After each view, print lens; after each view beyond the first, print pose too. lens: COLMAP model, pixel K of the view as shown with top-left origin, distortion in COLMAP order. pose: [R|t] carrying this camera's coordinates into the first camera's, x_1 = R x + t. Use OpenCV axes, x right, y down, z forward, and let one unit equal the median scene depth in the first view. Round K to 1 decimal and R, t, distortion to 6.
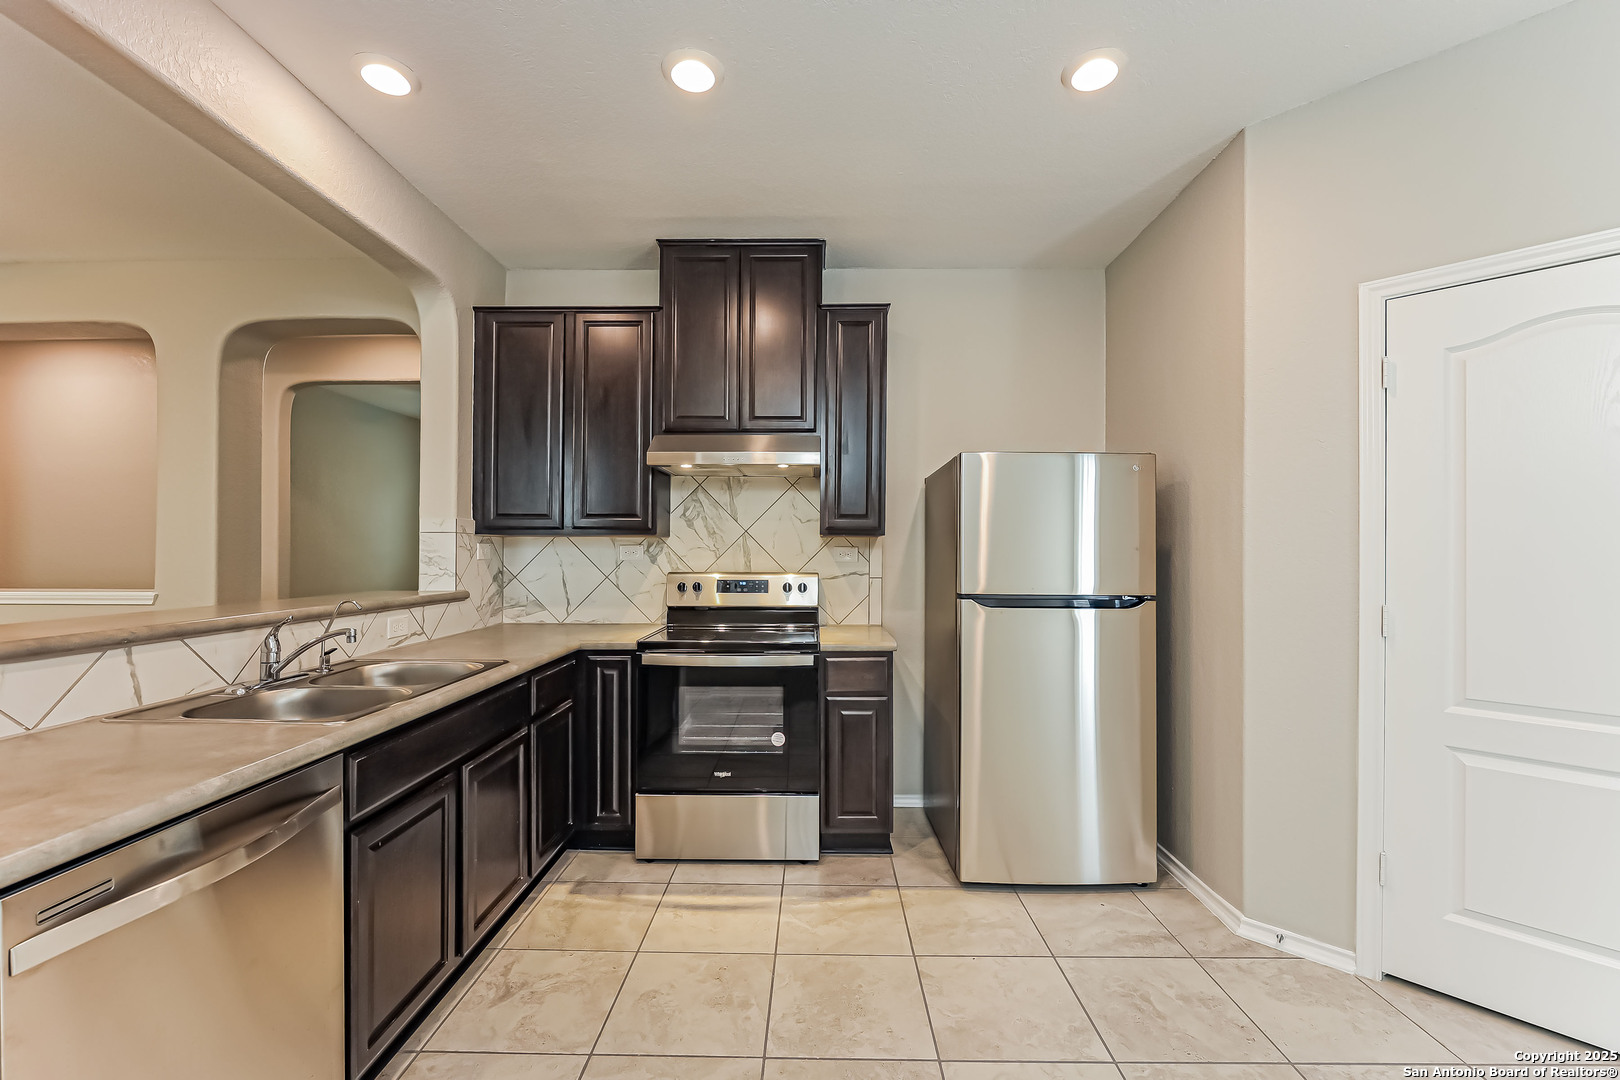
lens RADIAL K [[691.7, 0, 811.7], [0, 691.7, 545.4], [0, 0, 1]] dist [-0.012948, 0.000135]
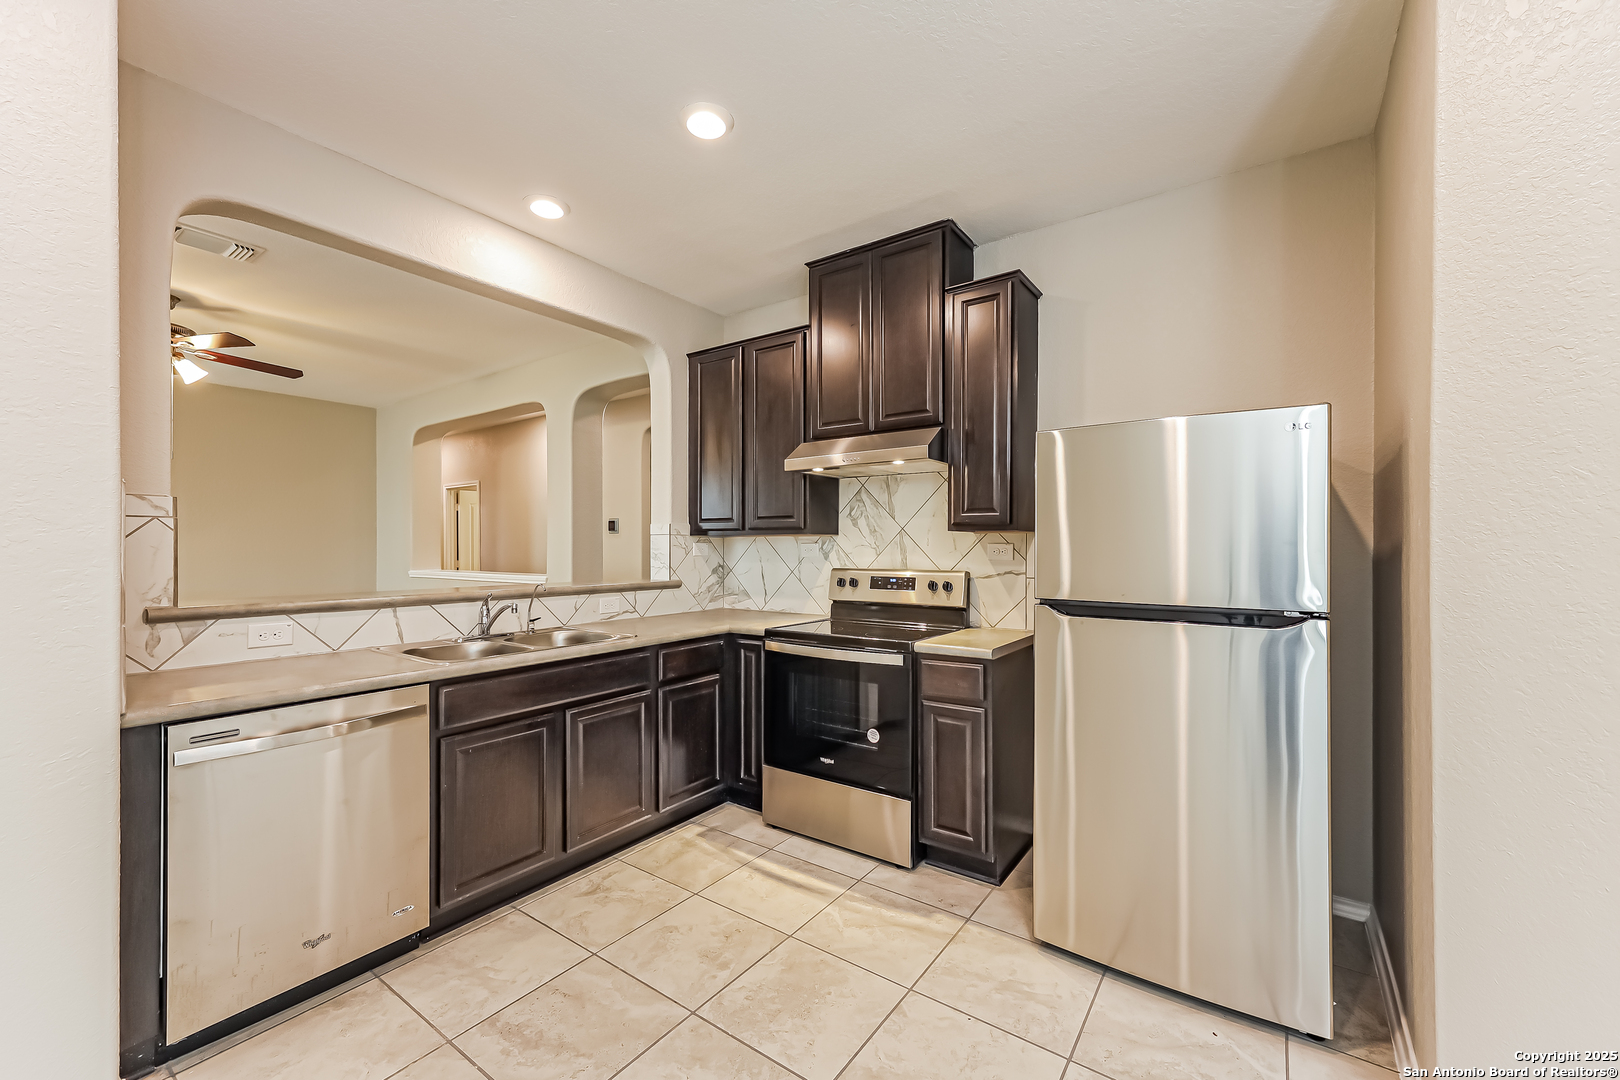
lens RADIAL K [[675.7, 0, 821.3], [0, 675.7, 544.2], [0, 0, 1]] dist [0.000272, 0.000092]
pose [[0.806646, -0.005888, -0.591006, 0.465390], [0.007687, 0.999970, 0.000529, 0.000916], [0.590985, -0.004970, 0.806667, 0.162310]]
